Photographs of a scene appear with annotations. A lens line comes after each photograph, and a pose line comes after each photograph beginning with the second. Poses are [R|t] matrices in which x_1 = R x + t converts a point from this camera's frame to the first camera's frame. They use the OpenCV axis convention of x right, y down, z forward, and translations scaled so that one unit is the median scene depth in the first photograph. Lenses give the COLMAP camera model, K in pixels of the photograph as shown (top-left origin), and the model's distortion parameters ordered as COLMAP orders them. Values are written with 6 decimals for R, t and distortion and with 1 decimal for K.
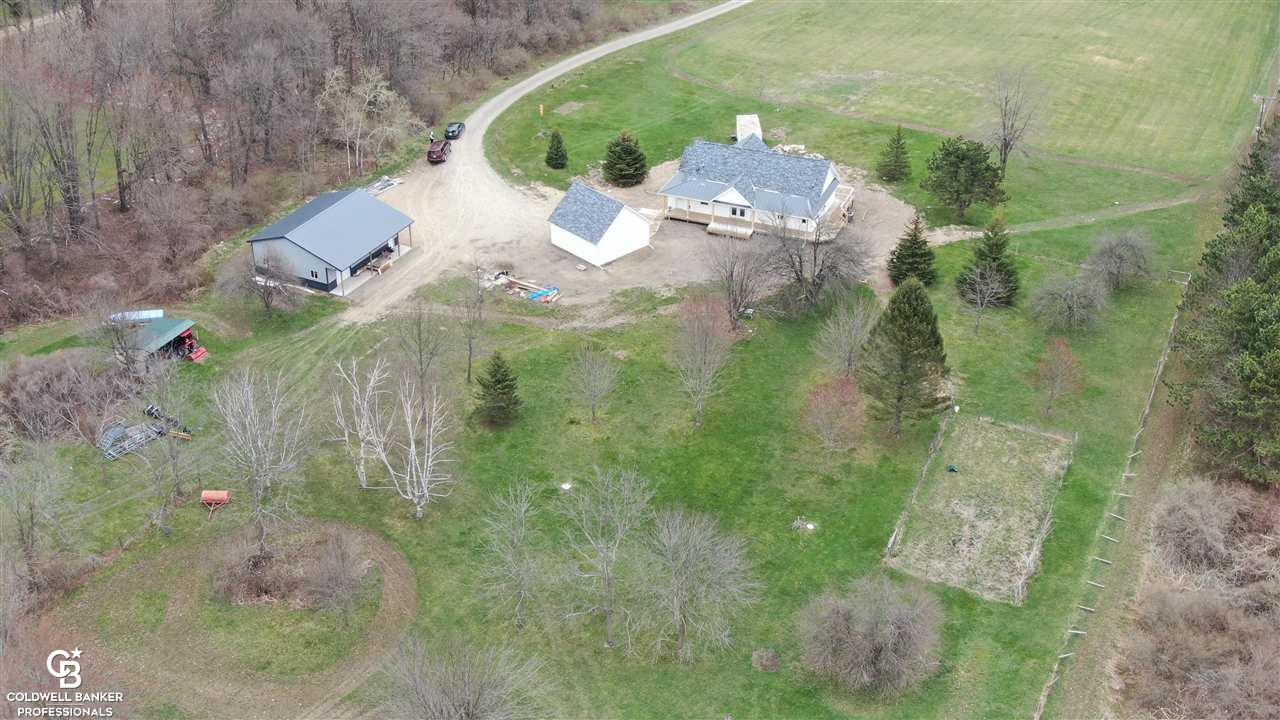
lens RADIAL K [[1522.7, 0, 632.7], [0, 1522.7, 347.5], [0, 0, 1]] dist [0.030284, 0.000000]
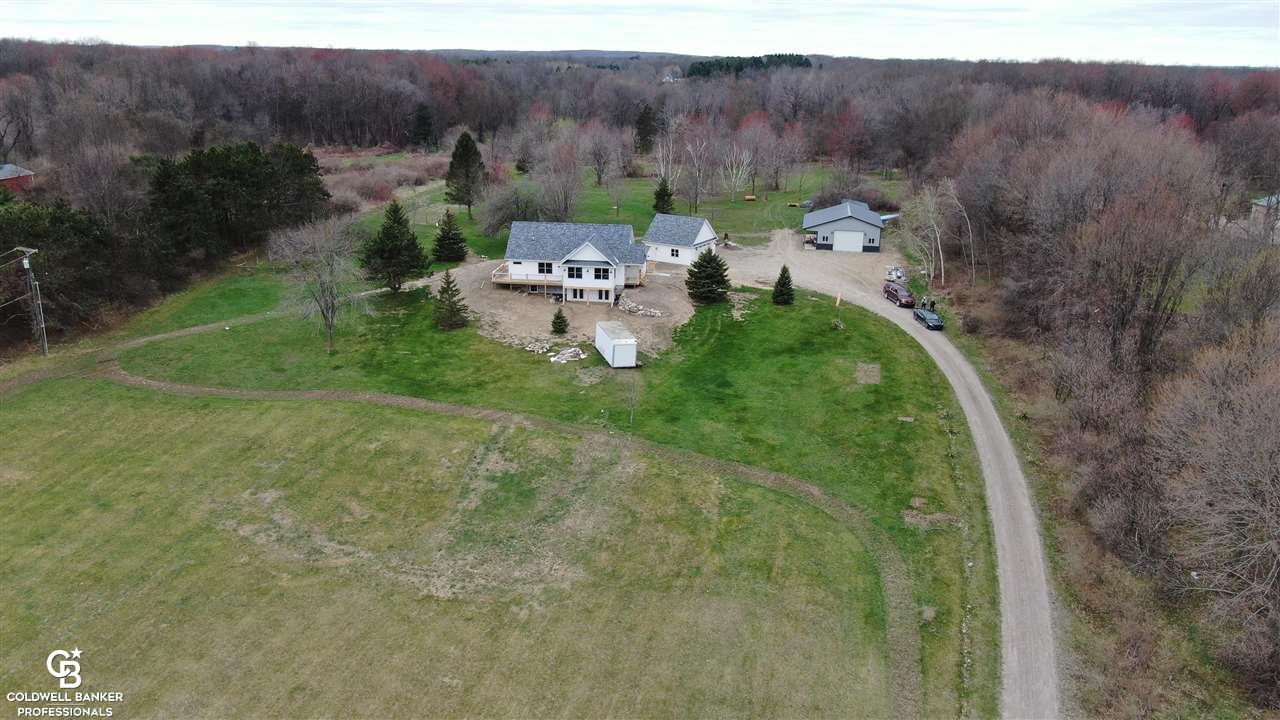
lens RADIAL K [[890.9, 0, 638.1], [0, 890.9, 355.9], [0, 0, 1]] dist [-0.014233, 0.006753]
pose [[-0.960375, 0.089638, -0.263901, 0.248515], [-0.145815, 0.645348, 0.749842, -0.644311], [0.237523, 0.758611, -0.606706, 1.659568]]
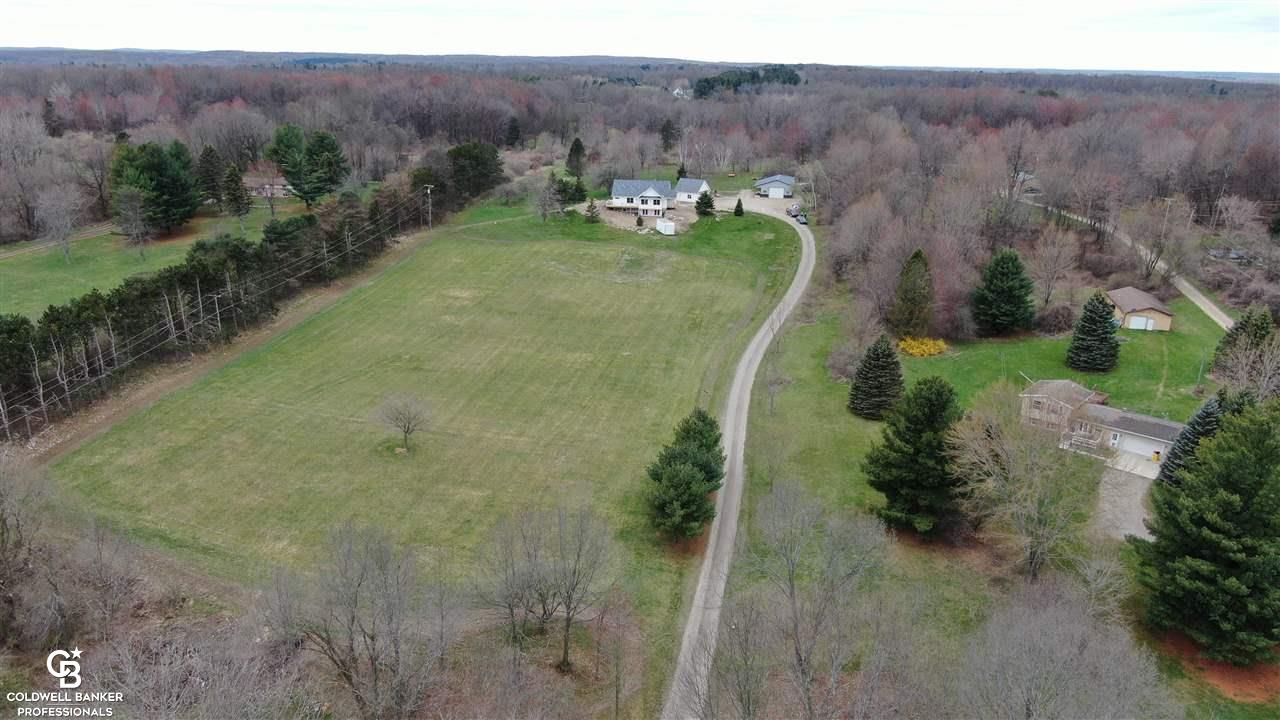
lens RADIAL K [[890.9, 0, 641.9], [0, 890.9, 362.8], [0, 0, 1]] dist [-0.014233, 0.006753]
pose [[-0.961394, 0.088568, -0.260532, 0.547333], [-0.144712, 0.642564, 0.752443, -1.153344], [0.234051, 0.761096, -0.604940, 2.342460]]
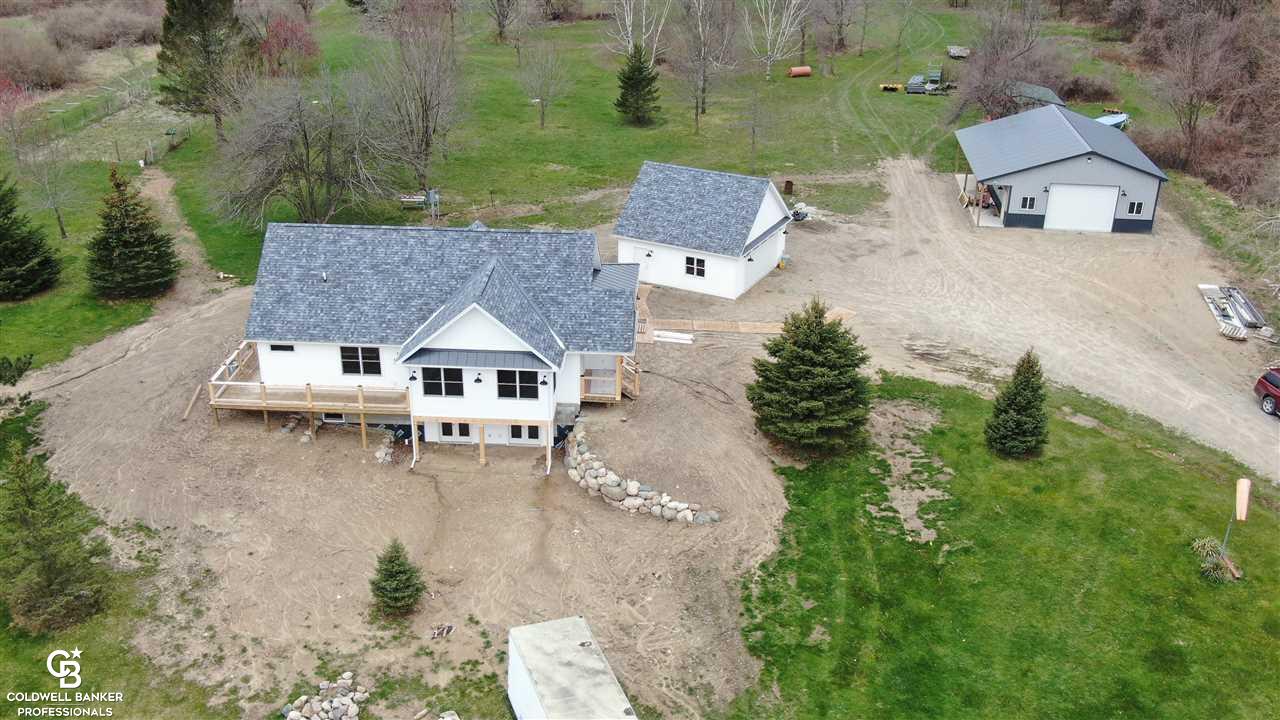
lens RADIAL K [[1154.8, 0, 633.7], [0, 1154.8, 359.1], [0, 0, 1]] dist [0.011283, 0.008201]
pose [[-0.939644, 0.149241, -0.307889, 0.150003], [-0.178419, 0.554103, 0.813103, -0.421732], [0.291951, 0.818961, -0.494032, 1.330583]]
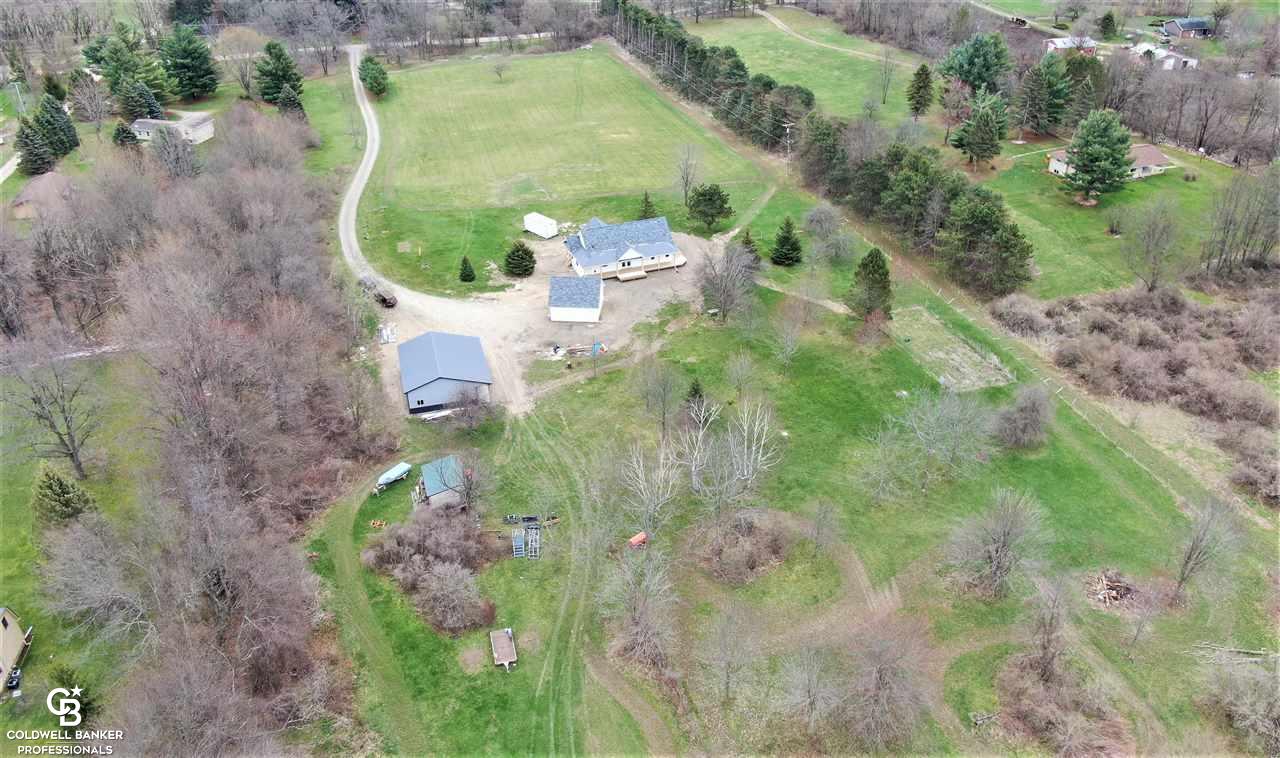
lens RADIAL K [[931.1, 0, 639.1], [0, 931.1, 382.2], [0, 0, 1]] dist [-0.007724, 0.003101]
pose [[0.721592, -0.376912, 0.580726, -0.584704], [0.348415, 0.922553, 0.165840, -0.145070], [-0.598258, 0.082664, 0.797029, 0.251672]]
